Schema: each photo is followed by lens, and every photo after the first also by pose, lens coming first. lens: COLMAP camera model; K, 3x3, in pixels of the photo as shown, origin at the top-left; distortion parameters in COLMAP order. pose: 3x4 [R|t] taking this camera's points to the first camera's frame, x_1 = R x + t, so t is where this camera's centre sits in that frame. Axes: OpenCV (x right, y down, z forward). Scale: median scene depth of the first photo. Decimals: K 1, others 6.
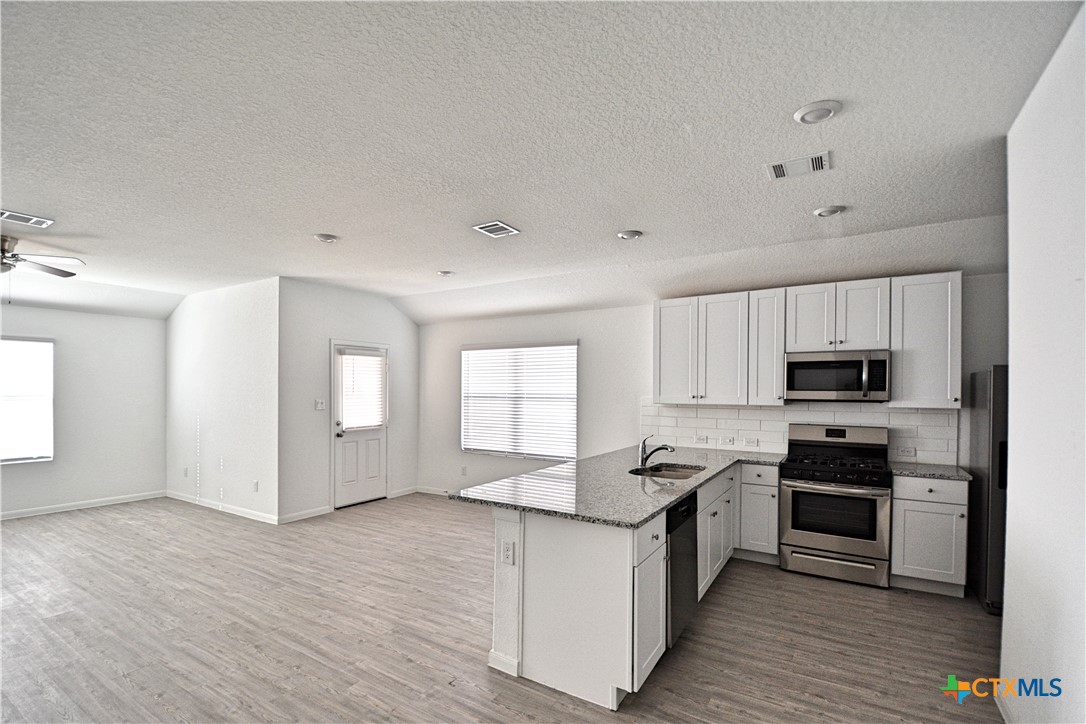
lens RADIAL K [[492.2, 0, 532.3], [0, 492.2, 399.8], [0, 0, 1]] dist [0.003746, -0.009587]
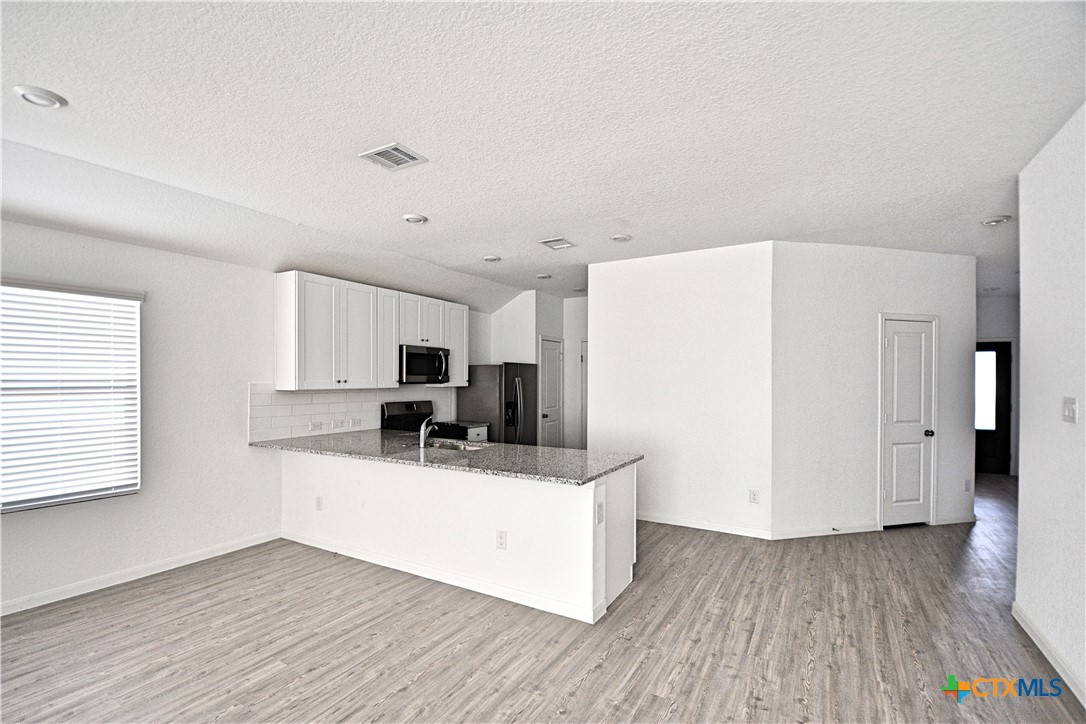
lens RADIAL K [[492.2, 0, 526.6], [0, 492.2, 374.0], [0, 0, 1]] dist [0.003746, -0.009587]
pose [[-0.021467, 0.013144, 0.999683, -0.740184], [0.028763, 0.999508, -0.012525, 0.003066], [-0.999356, 0.028485, -0.021834, 0.731906]]
